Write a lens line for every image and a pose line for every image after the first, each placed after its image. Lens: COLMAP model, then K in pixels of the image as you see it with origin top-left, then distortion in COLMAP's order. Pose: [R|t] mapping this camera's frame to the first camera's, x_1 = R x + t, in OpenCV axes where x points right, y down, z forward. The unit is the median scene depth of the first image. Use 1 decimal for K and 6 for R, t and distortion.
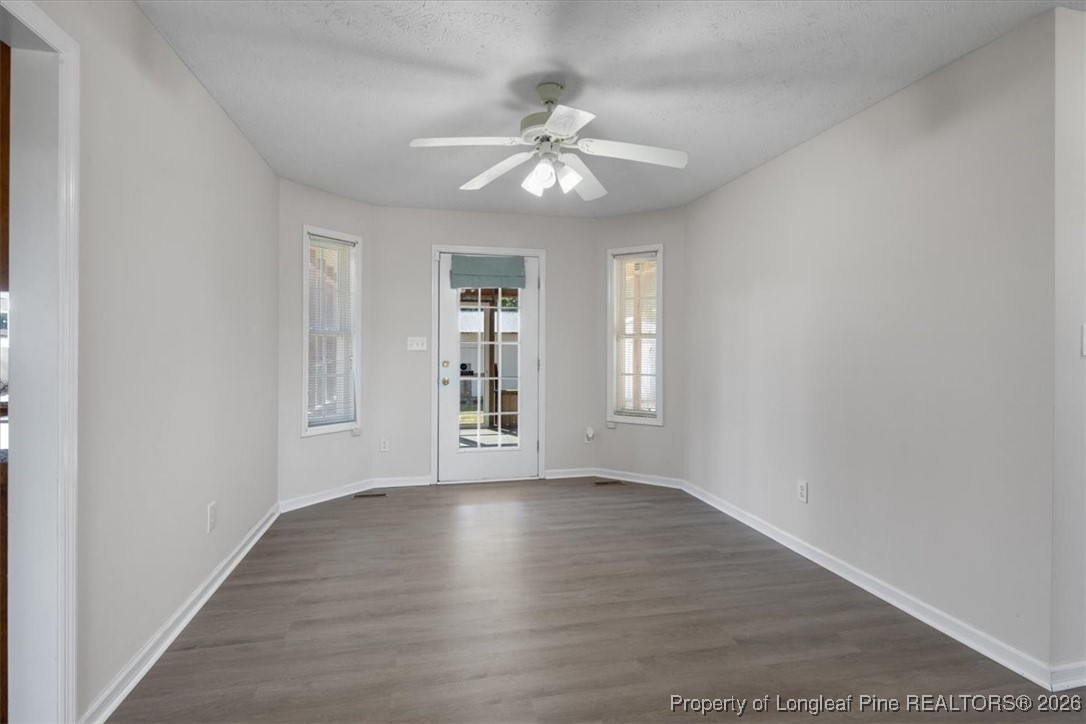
lens RADIAL K [[530.2, 0, 544.8], [0, 530.2, 355.5], [0, 0, 1]] dist [0.005478, -0.000461]
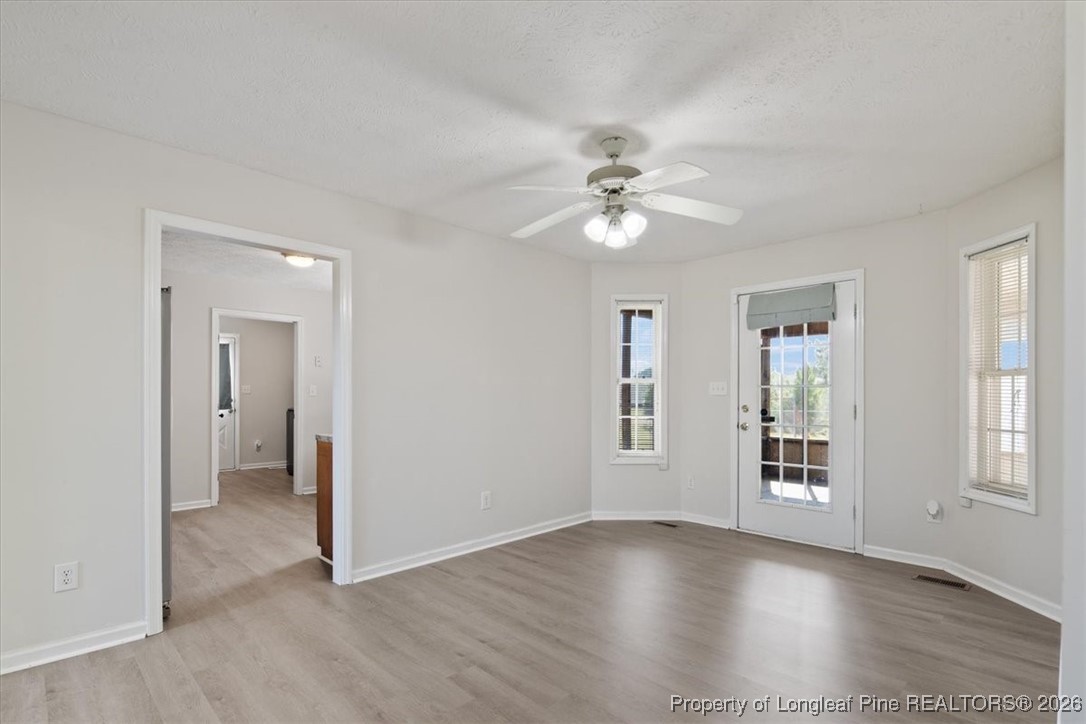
lens RADIAL K [[530.2, 0, 555.9], [0, 530.2, 397.4], [0, 0, 1]] dist [0.005478, -0.000461]
pose [[0.531225, 0.000298, -0.847231, 0.447807], [-0.008690, 0.999949, -0.005097, 0.003397], [0.847186, 0.010070, 0.531201, 0.187374]]
